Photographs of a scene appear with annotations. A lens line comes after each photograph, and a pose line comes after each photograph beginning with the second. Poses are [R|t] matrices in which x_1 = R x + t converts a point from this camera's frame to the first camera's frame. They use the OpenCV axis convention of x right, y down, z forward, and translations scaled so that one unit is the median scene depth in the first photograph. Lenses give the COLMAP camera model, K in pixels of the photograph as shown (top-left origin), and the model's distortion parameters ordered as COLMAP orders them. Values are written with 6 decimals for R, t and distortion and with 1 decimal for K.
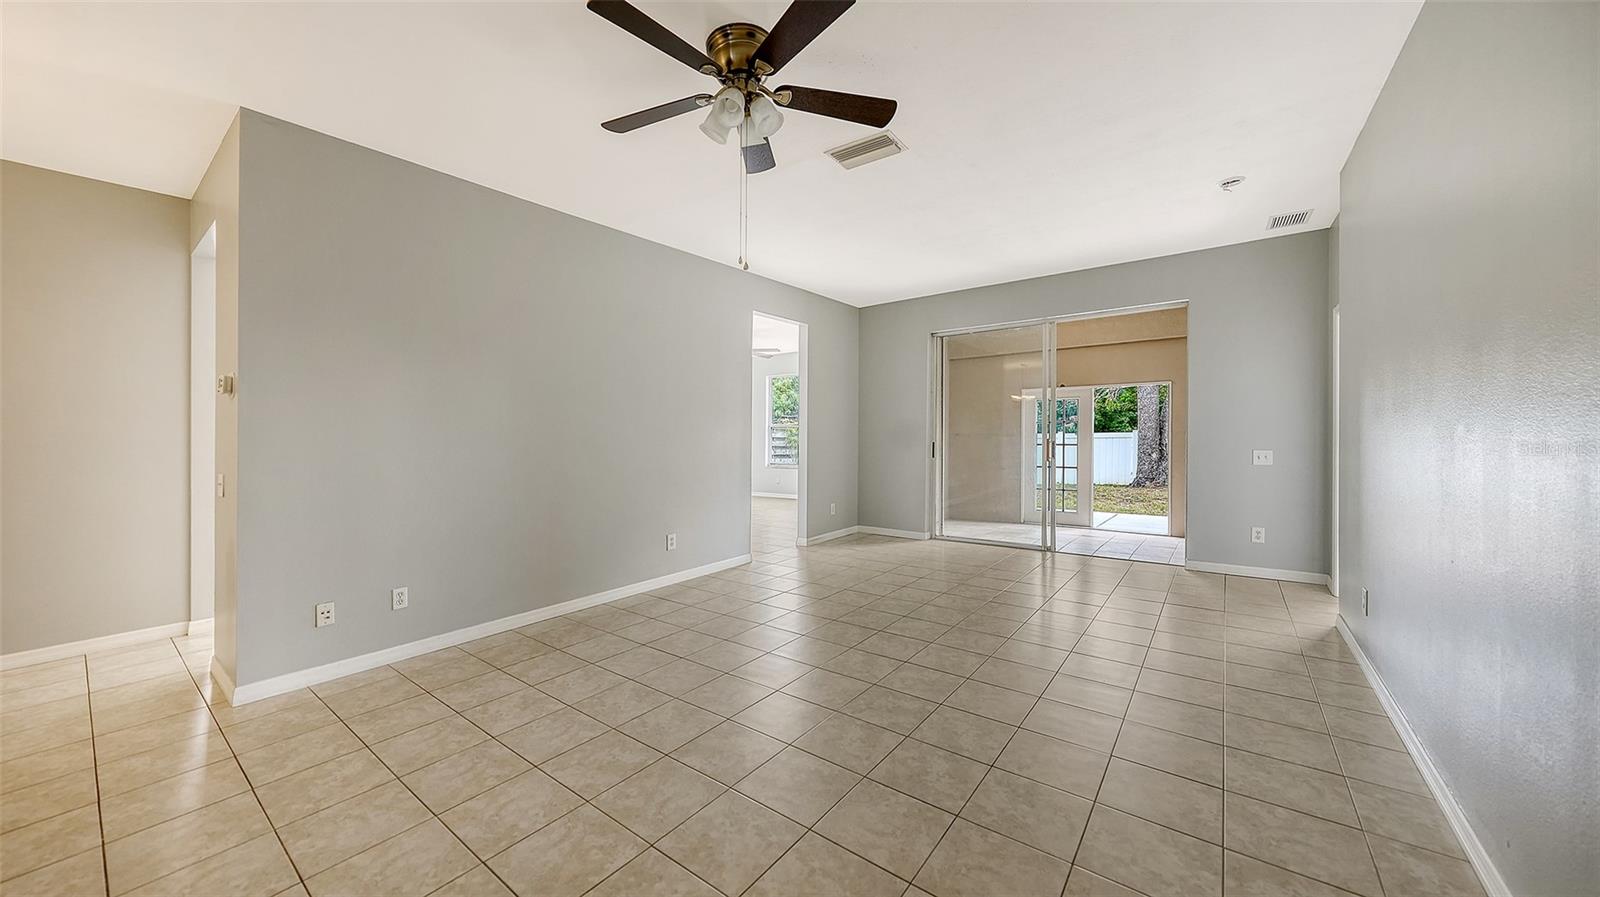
lens RADIAL K [[561.4, 0, 793.9], [0, 561.4, 427.0], [0, 0, 1]] dist [0.000750, -0.001215]
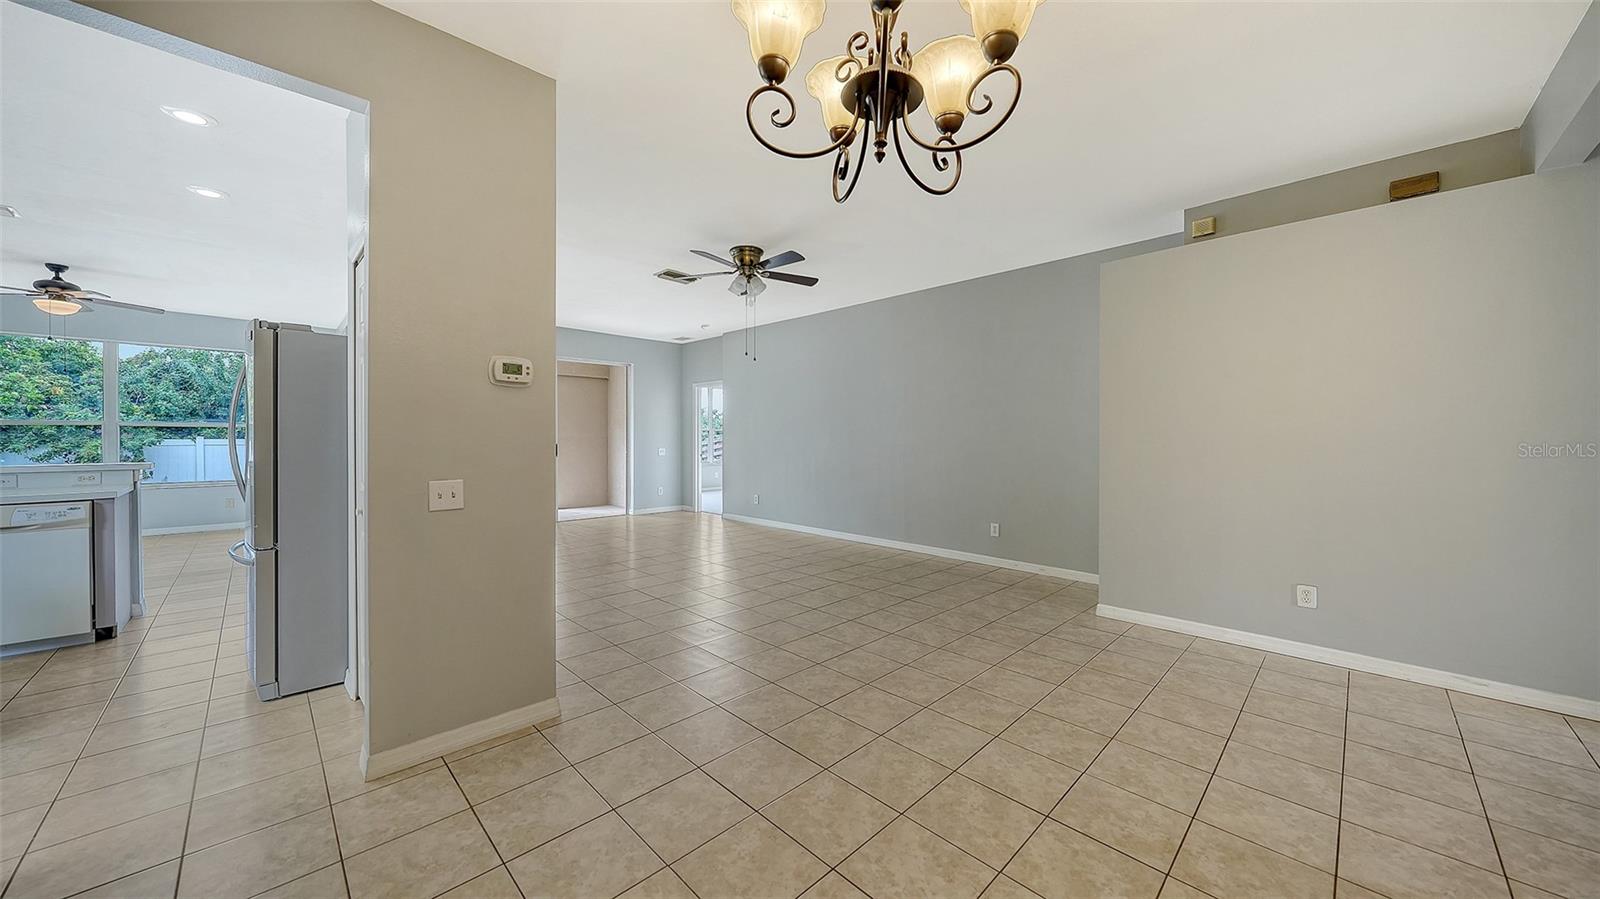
lens RADIAL K [[549.9, 0, 794.7], [0, 549.9, 437.6], [0, 0, 1]] dist [0.000116, -0.002030]
pose [[0.142531, 0.011913, 0.989719, -1.243519], [-0.015053, 0.999838, -0.009867, 0.020100], [-0.989676, -0.013492, 0.142687, 0.315308]]
